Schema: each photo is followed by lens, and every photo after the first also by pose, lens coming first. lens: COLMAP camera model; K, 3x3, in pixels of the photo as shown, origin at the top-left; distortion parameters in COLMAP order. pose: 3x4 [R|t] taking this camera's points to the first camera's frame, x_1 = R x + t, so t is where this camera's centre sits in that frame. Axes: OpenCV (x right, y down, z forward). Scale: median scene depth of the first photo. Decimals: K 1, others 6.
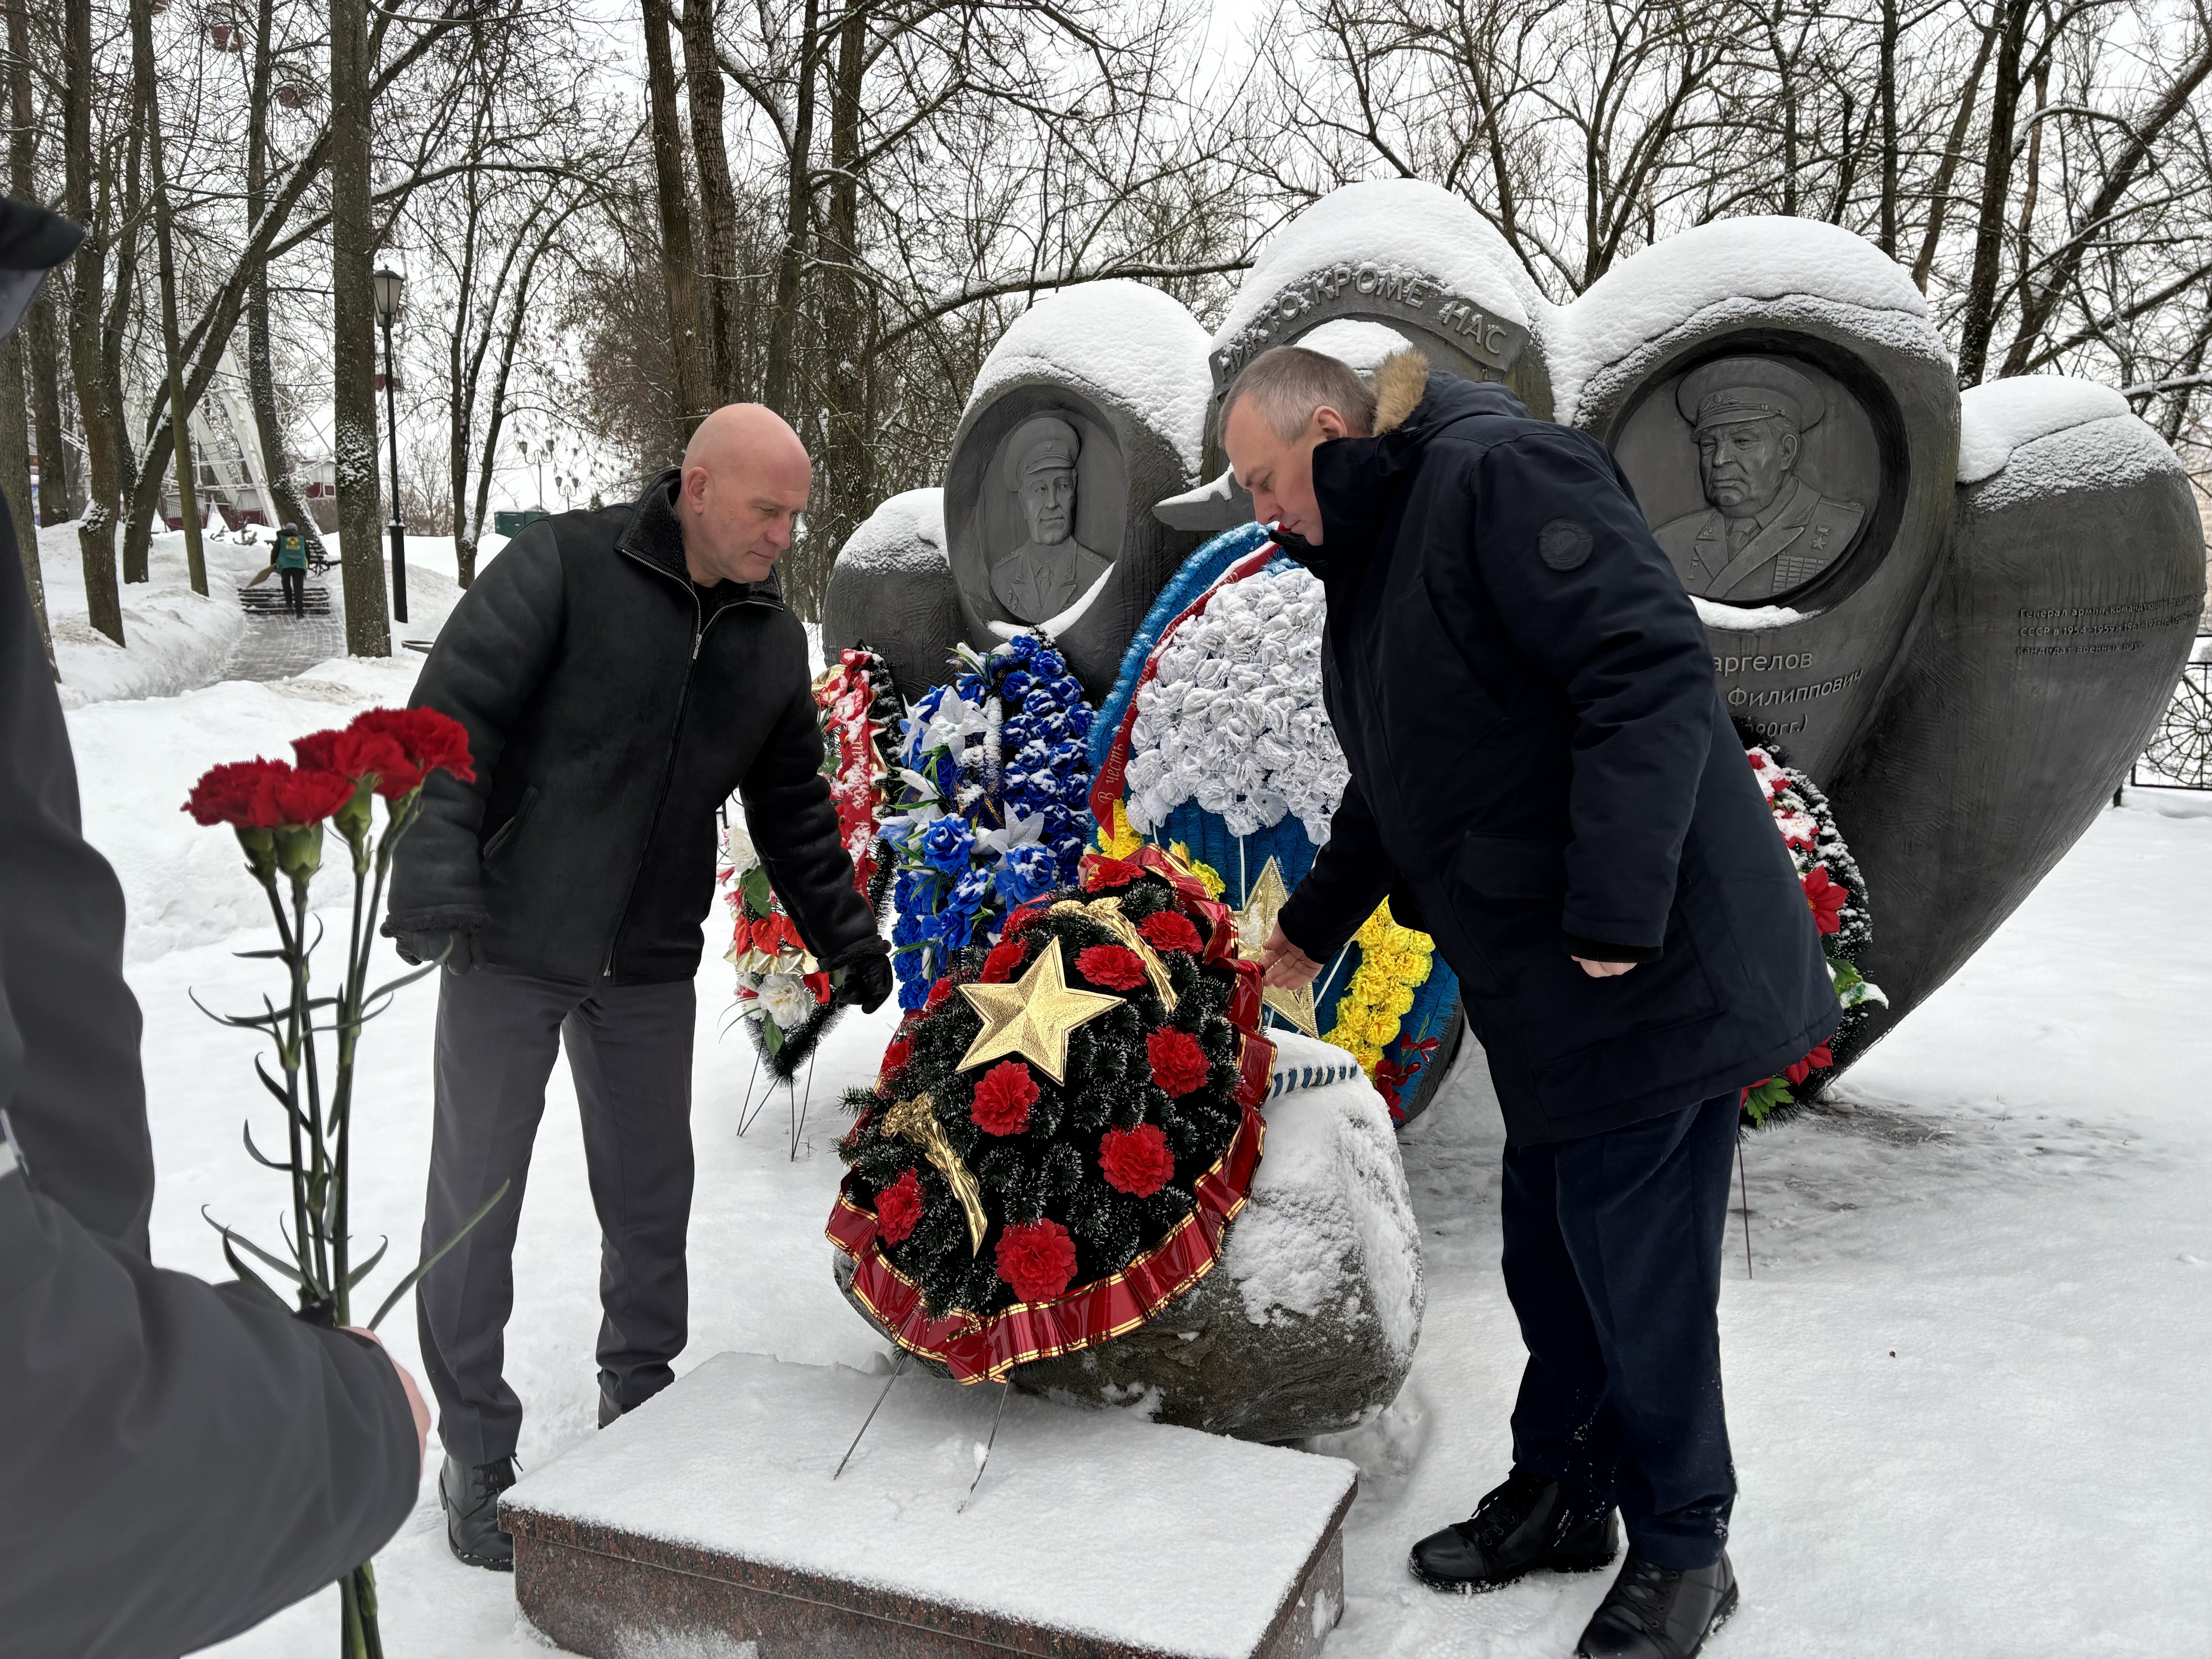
lens RADIAL K [[1645.0, 0, 1070.8], [0, 1645.0, 832.4], [0, 0, 1]] dist [0.092010, -0.102247]
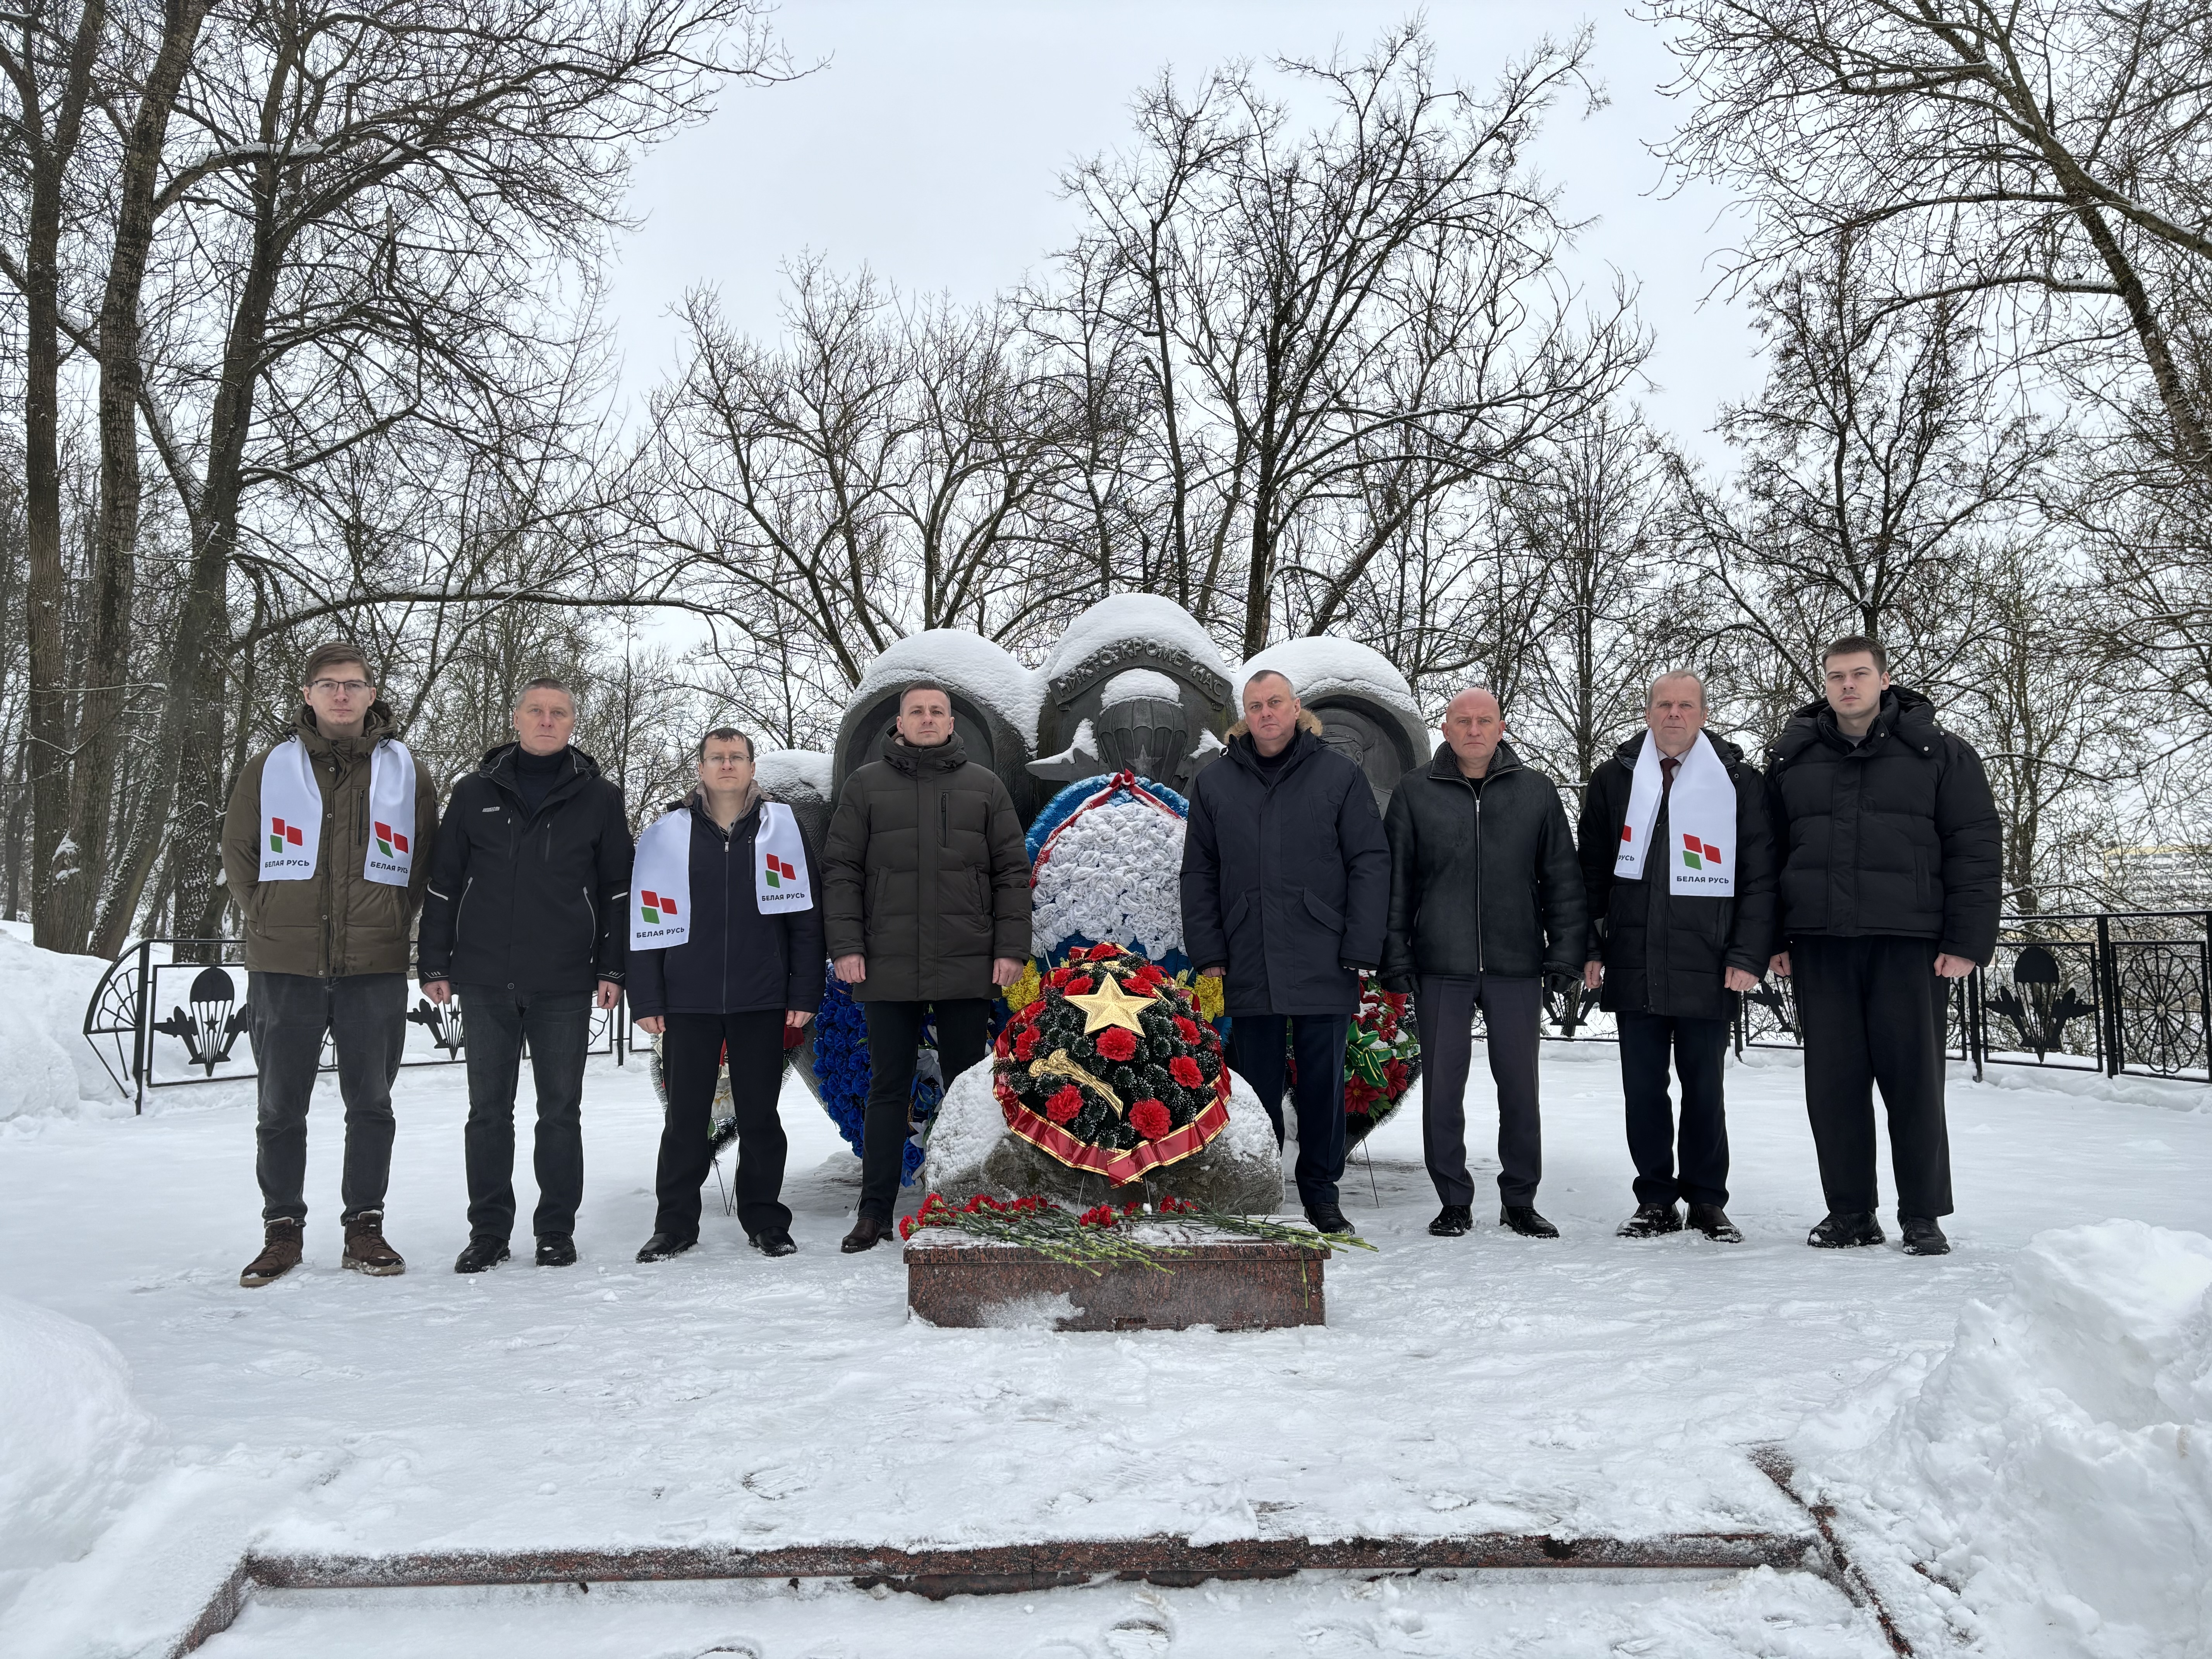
lens RADIAL K [[1645.0, 0, 1070.8], [0, 1645.0, 832.4], [0, 0, 1]] dist [0.092010, -0.102247]
pose [[0.912617, 0.056806, 0.404849, -0.578825], [0.023779, 0.981246, -0.191287, 0.187716], [-0.408123, 0.184199, 0.894151, -0.483745]]
